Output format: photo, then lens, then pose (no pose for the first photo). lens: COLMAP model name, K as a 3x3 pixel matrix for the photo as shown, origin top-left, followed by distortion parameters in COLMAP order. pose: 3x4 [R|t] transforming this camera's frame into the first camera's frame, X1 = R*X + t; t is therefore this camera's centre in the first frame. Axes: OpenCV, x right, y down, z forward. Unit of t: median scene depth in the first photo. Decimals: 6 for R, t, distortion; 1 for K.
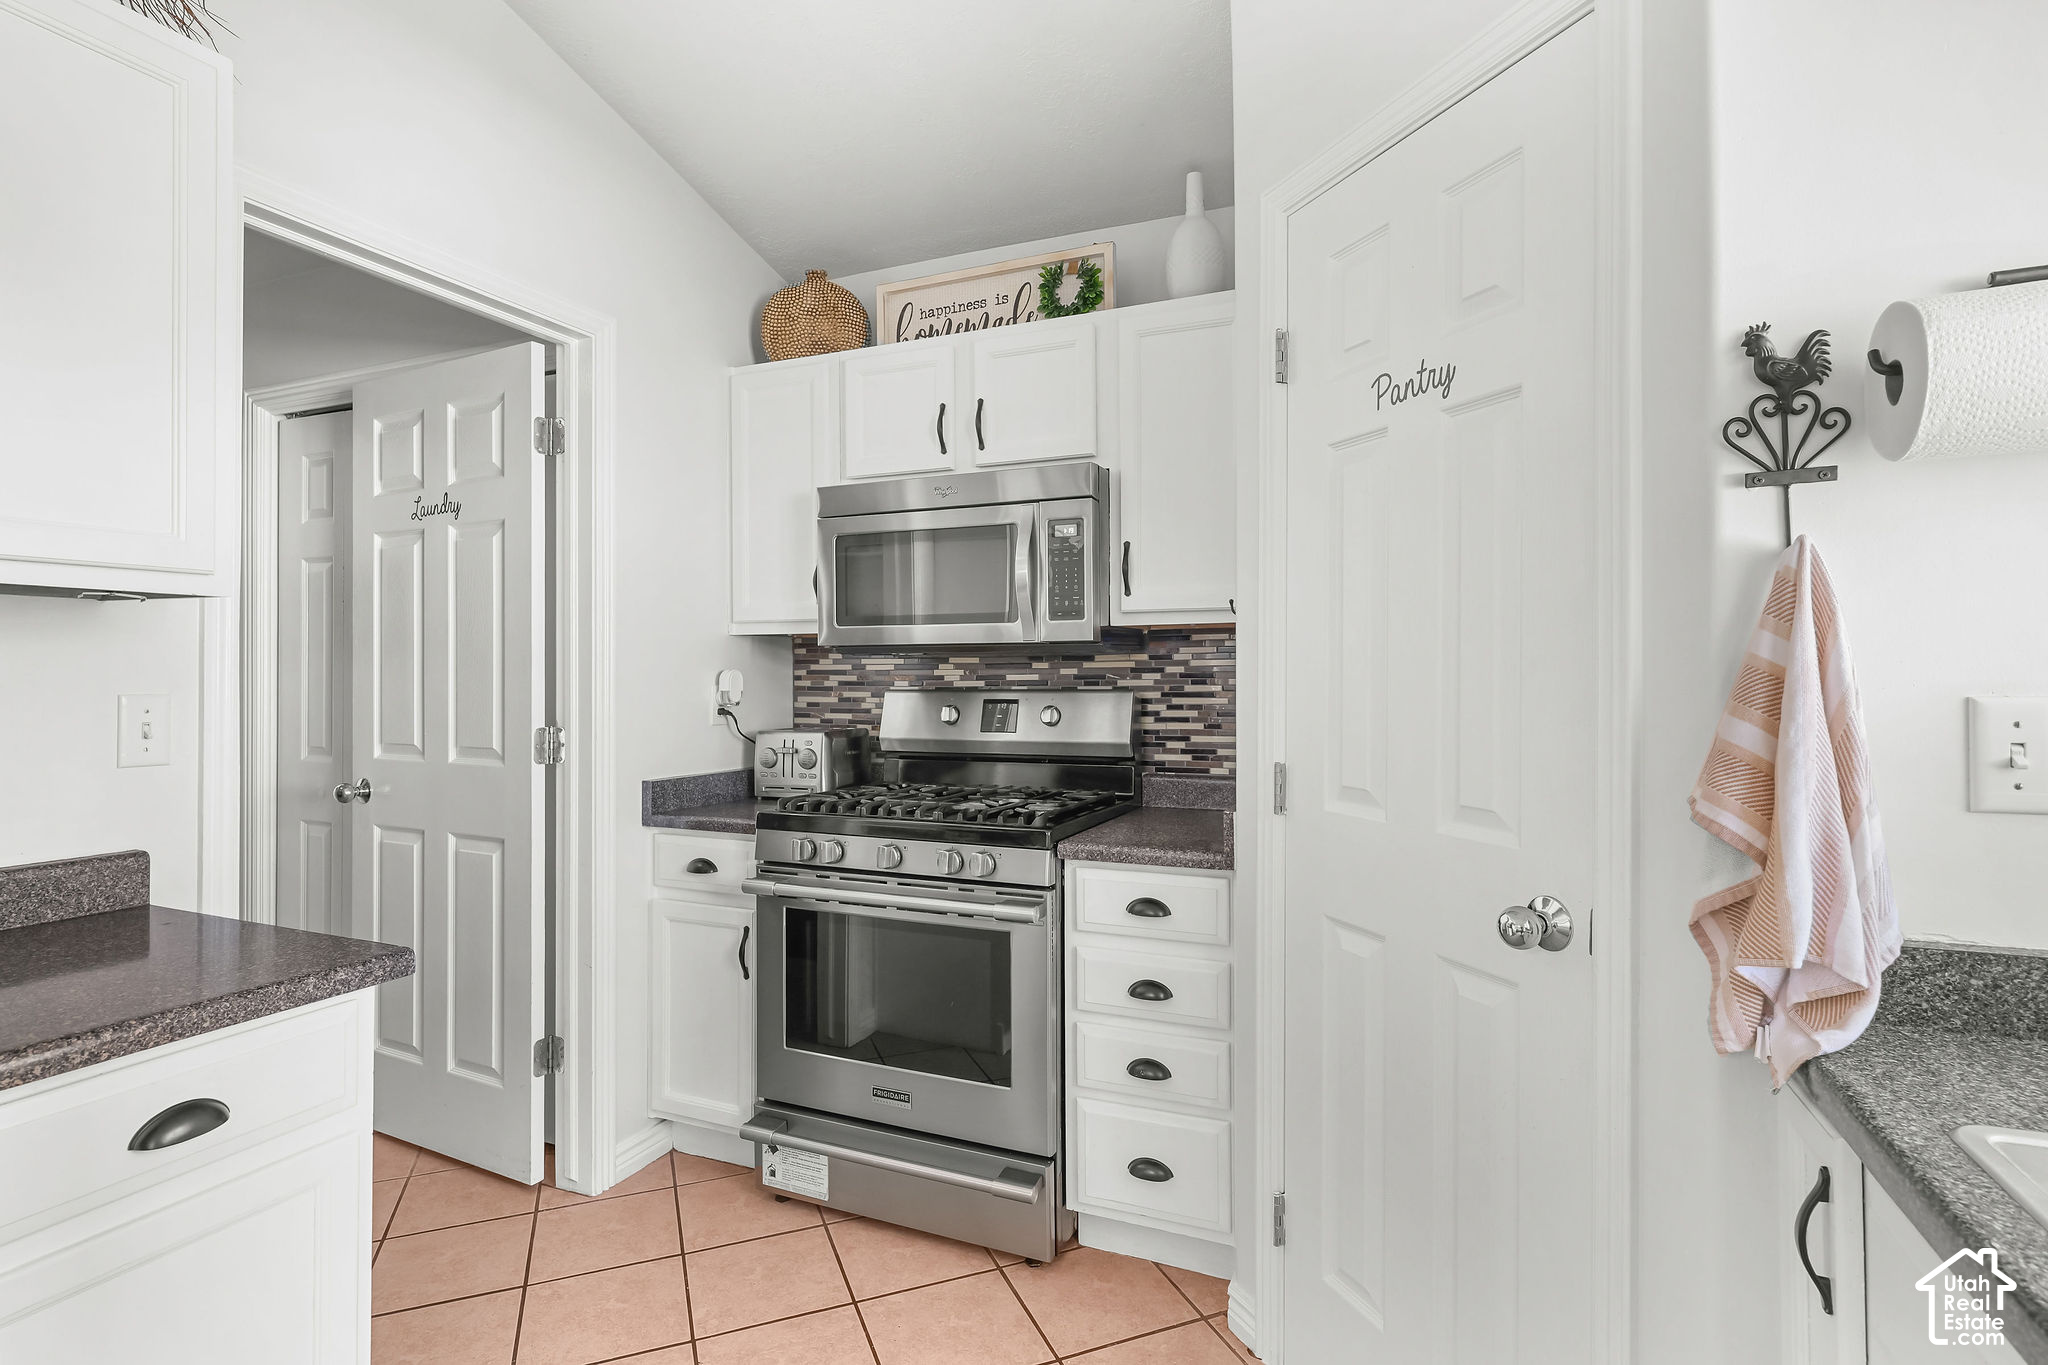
lens RADIAL K [[992.7, 0, 1061.6], [0, 992.7, 675.1], [0, 0, 1]] dist [0.004395, 0.001288]
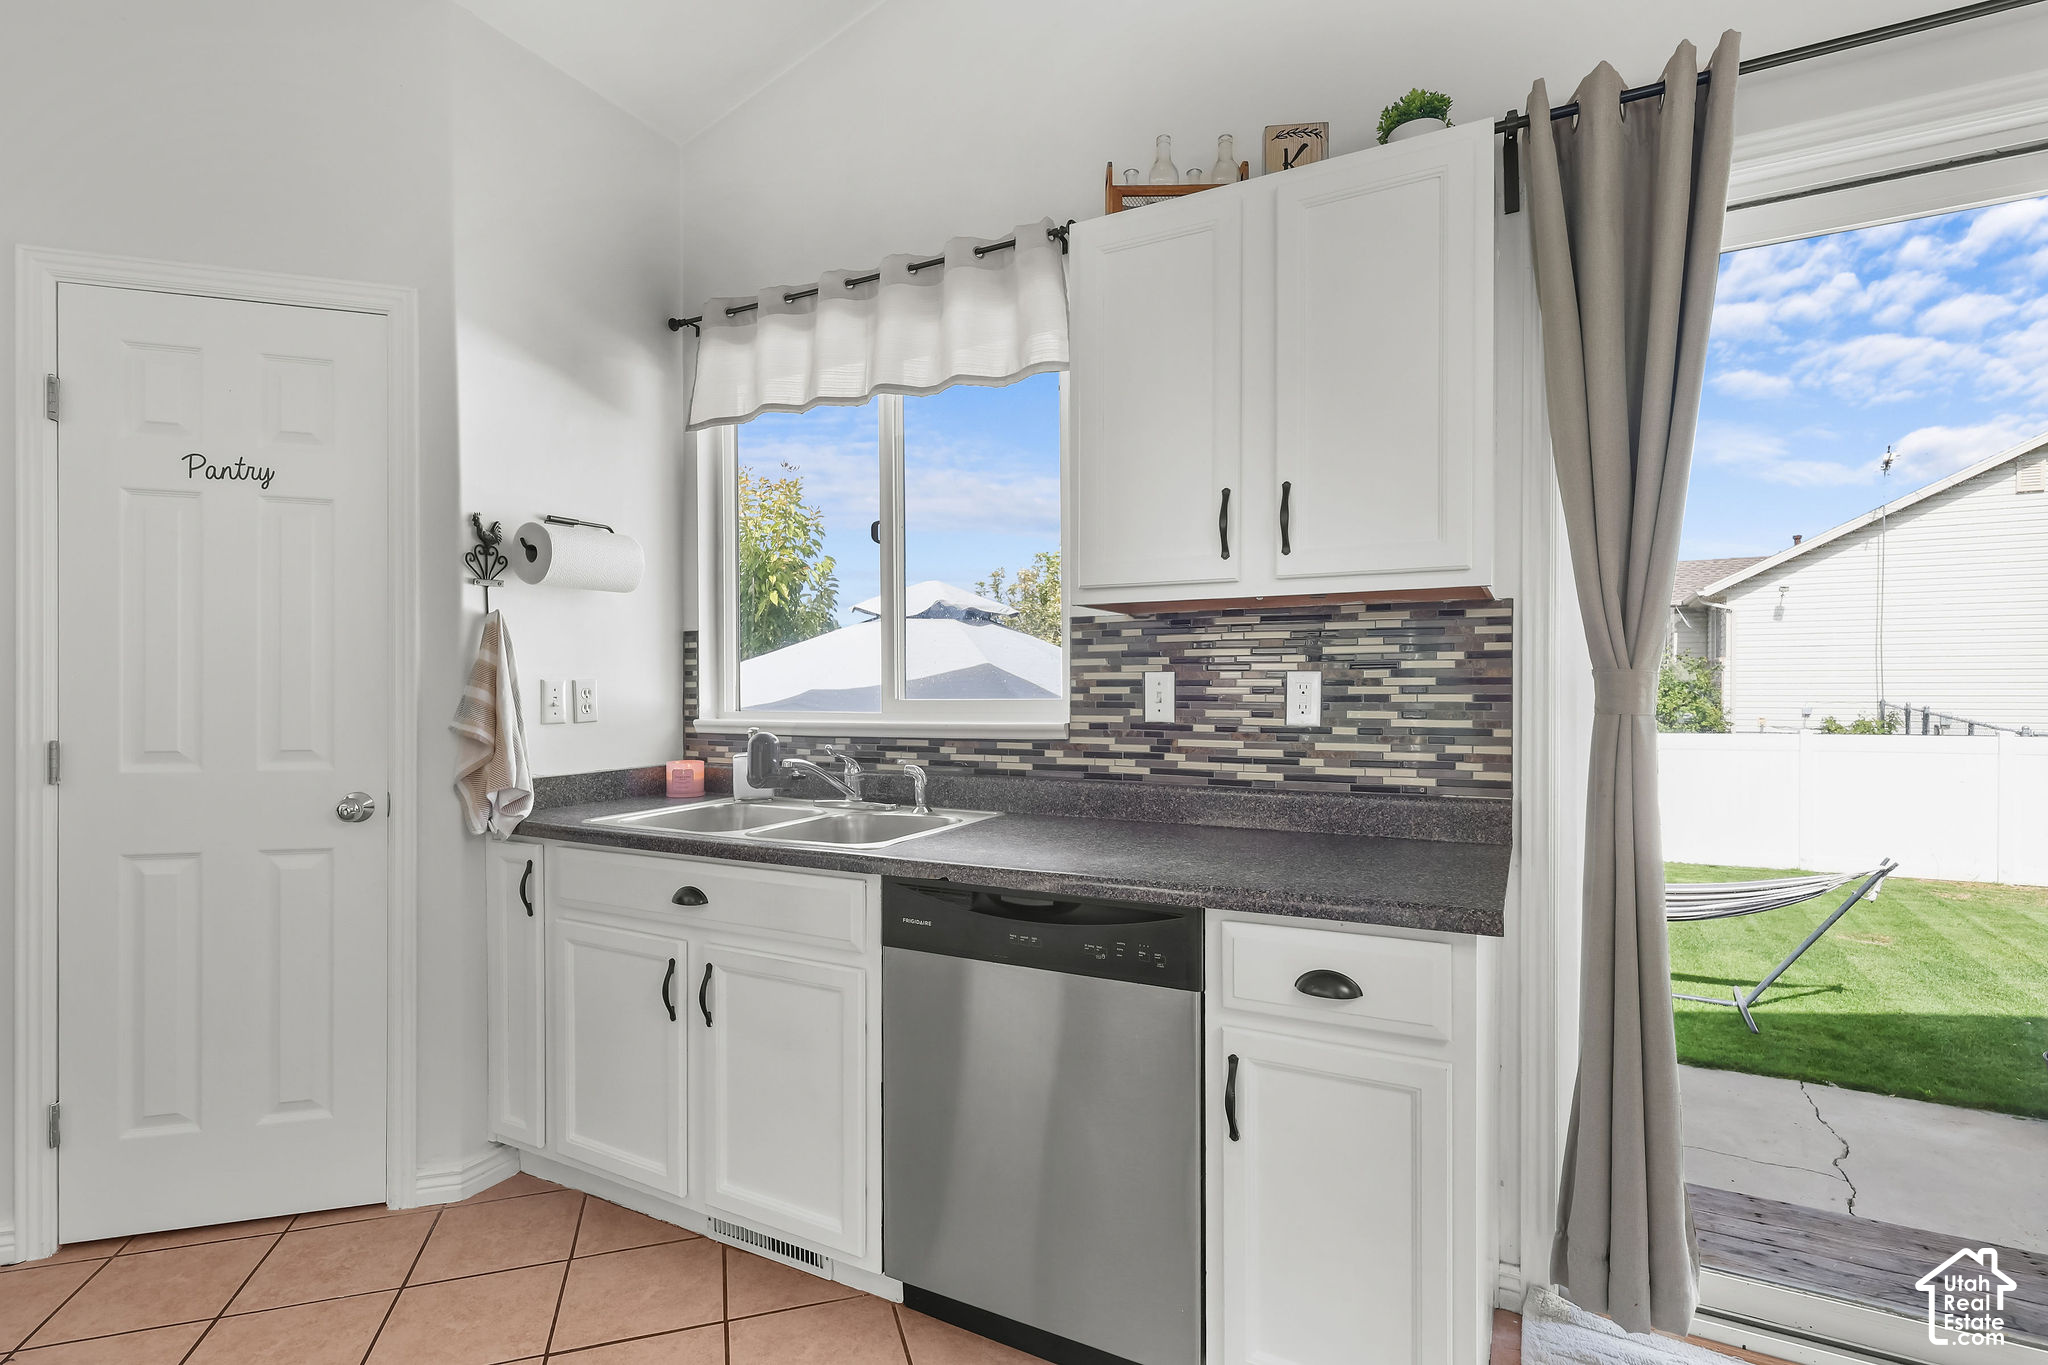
lens RADIAL K [[971.3, 0, 1019.1], [0, 971.3, 697.2], [0, 0, 1]] dist [0.007107, 0.000877]
pose [[0.097505, -0.013078, 0.995149, -0.706987], [-0.001123, 0.999912, 0.013251, 0.016978], [-0.995234, -0.002409, 0.097482, -0.221819]]
